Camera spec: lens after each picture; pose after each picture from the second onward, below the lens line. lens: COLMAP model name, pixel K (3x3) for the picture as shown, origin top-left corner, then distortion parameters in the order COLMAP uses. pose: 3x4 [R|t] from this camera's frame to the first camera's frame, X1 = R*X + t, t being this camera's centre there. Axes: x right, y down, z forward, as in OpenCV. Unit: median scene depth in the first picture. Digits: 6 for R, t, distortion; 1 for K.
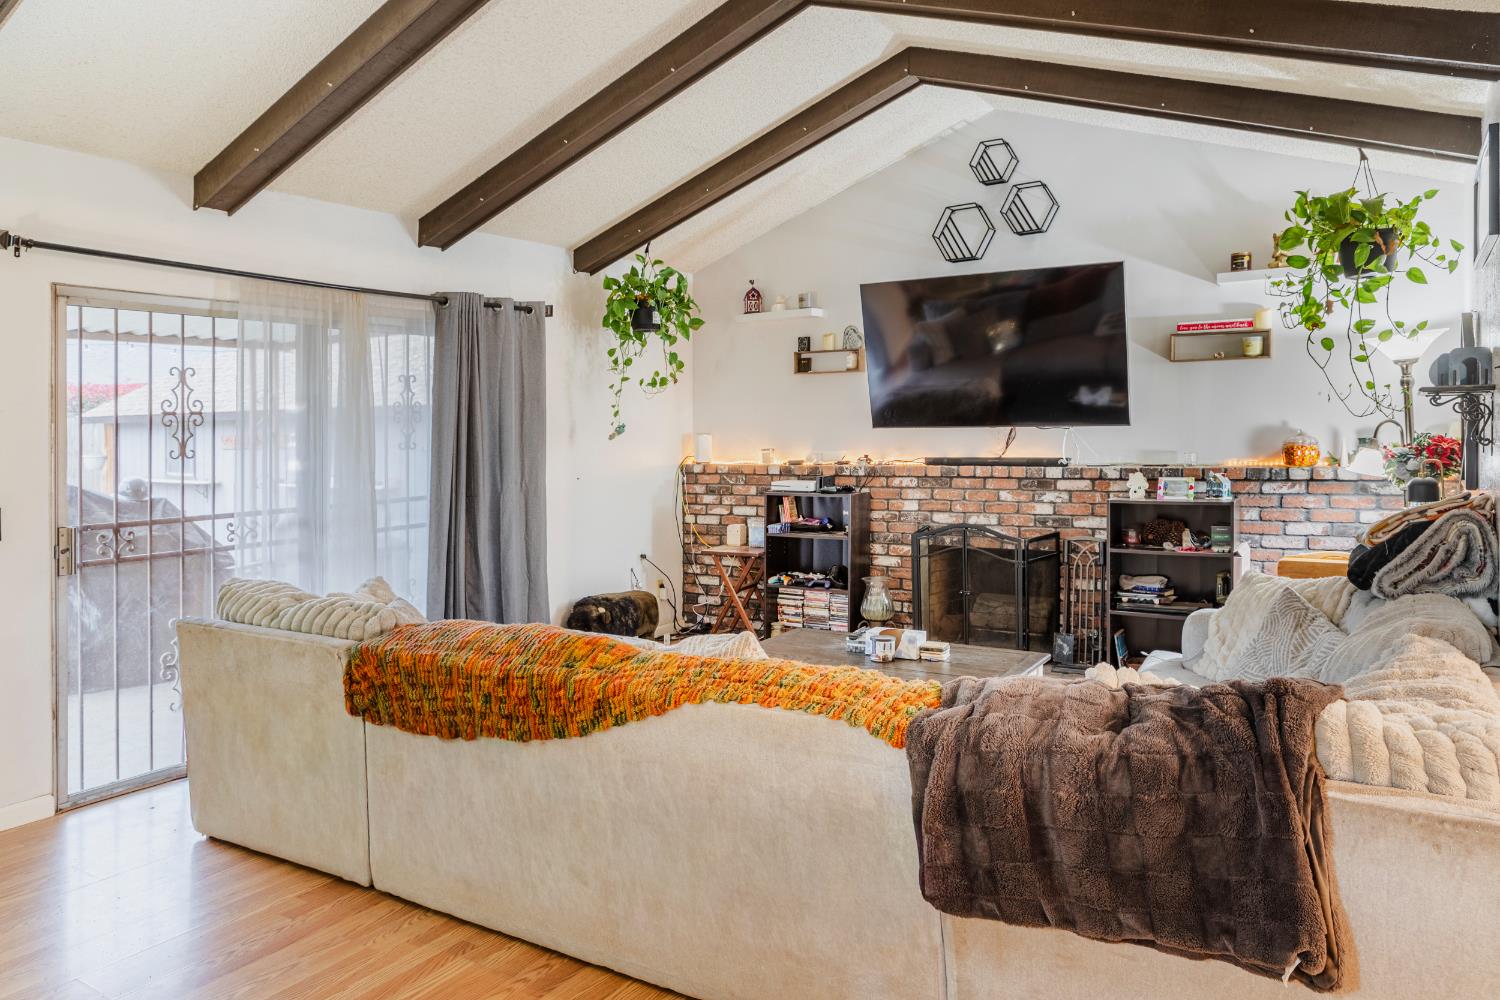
lens RADIAL K [[1018.2, 0, 777.5], [0, 1018.2, 455.3], [0, 0, 1]] dist [-0.005149, 0.000880]
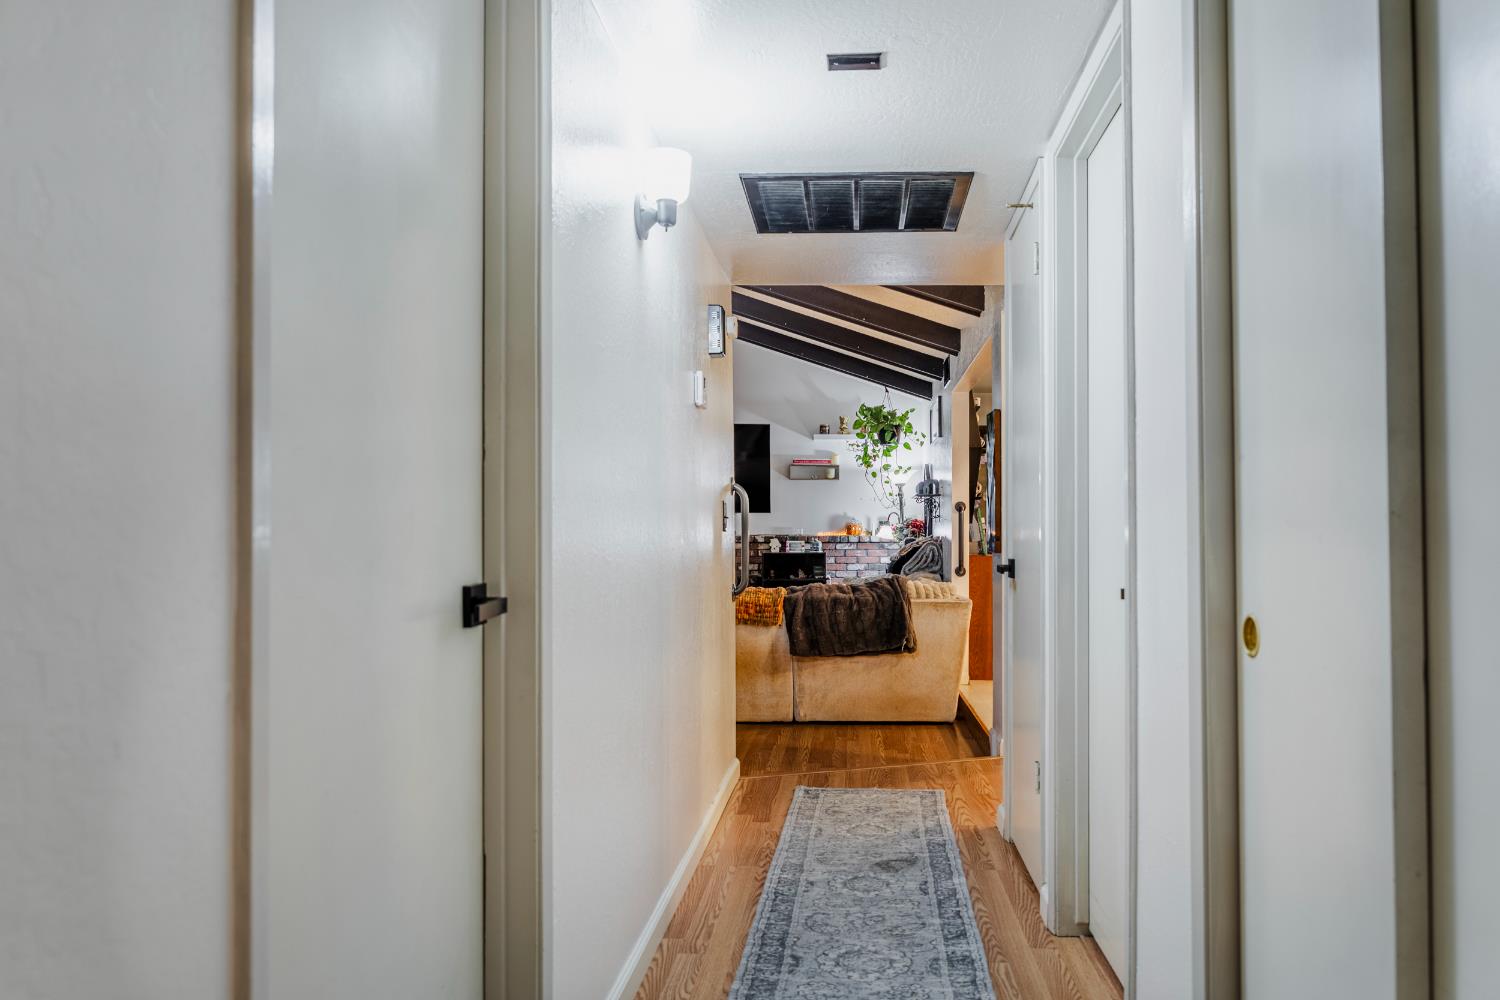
lens RADIAL K [[1018.2, 0, 777.5], [0, 1018.2, 455.3], [0, 0, 1]] dist [-0.005149, 0.000880]
pose [[0.885347, 0.057614, 0.461347, -0.633335], [-0.007312, 0.993895, -0.110087, 0.088503], [-0.464873, 0.094092, 0.880363, -0.807075]]
